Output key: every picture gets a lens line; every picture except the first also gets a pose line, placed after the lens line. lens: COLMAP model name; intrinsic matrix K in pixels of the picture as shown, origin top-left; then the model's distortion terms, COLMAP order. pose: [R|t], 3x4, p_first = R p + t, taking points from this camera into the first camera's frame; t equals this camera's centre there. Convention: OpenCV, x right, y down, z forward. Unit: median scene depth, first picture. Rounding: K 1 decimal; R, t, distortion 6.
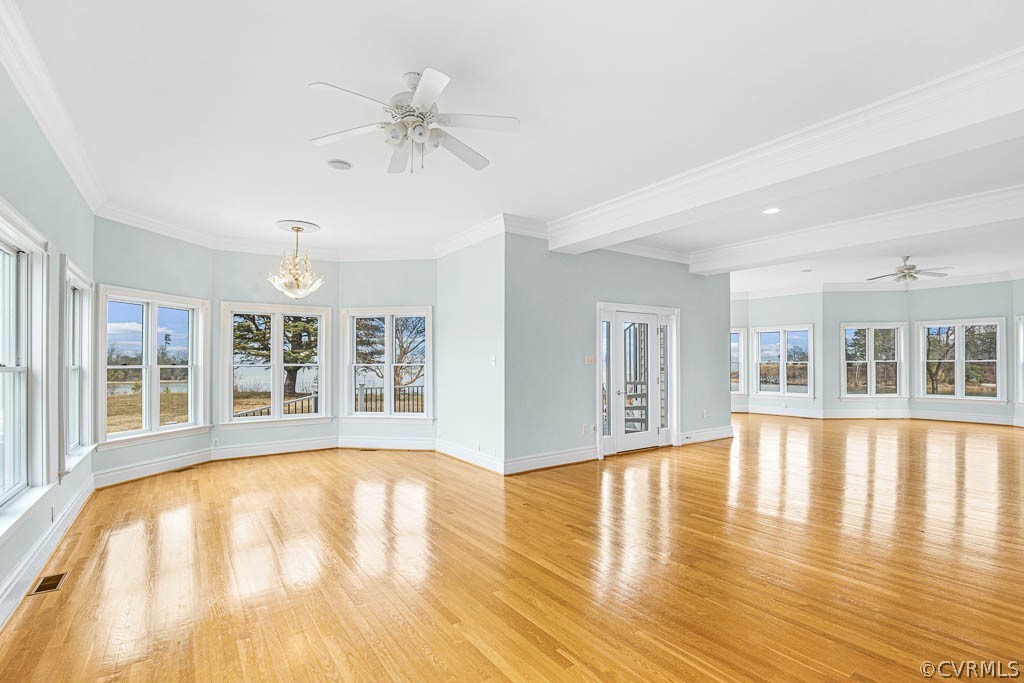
lens RADIAL K [[480.8, 0, 508.8], [0, 480.8, 356.2], [0, 0, 1]] dist [-0.000418, 0.000029]
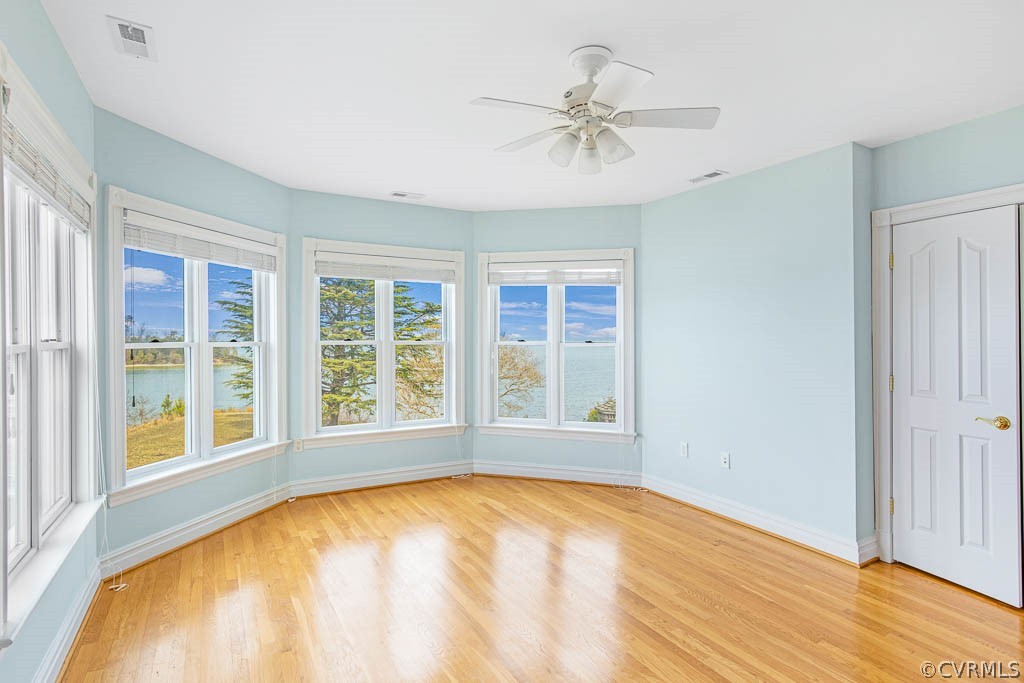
lens RADIAL K [[528.0, 0, 505.9], [0, 528.0, 336.3], [0, 0, 1]] dist [0.001199, -0.000046]
pose [[0.995562, 0.006668, -0.093875, -0.297292], [-0.006279, 0.999970, 0.004439, 0.005286], [0.093902, -0.003830, 0.995574, 0.375194]]
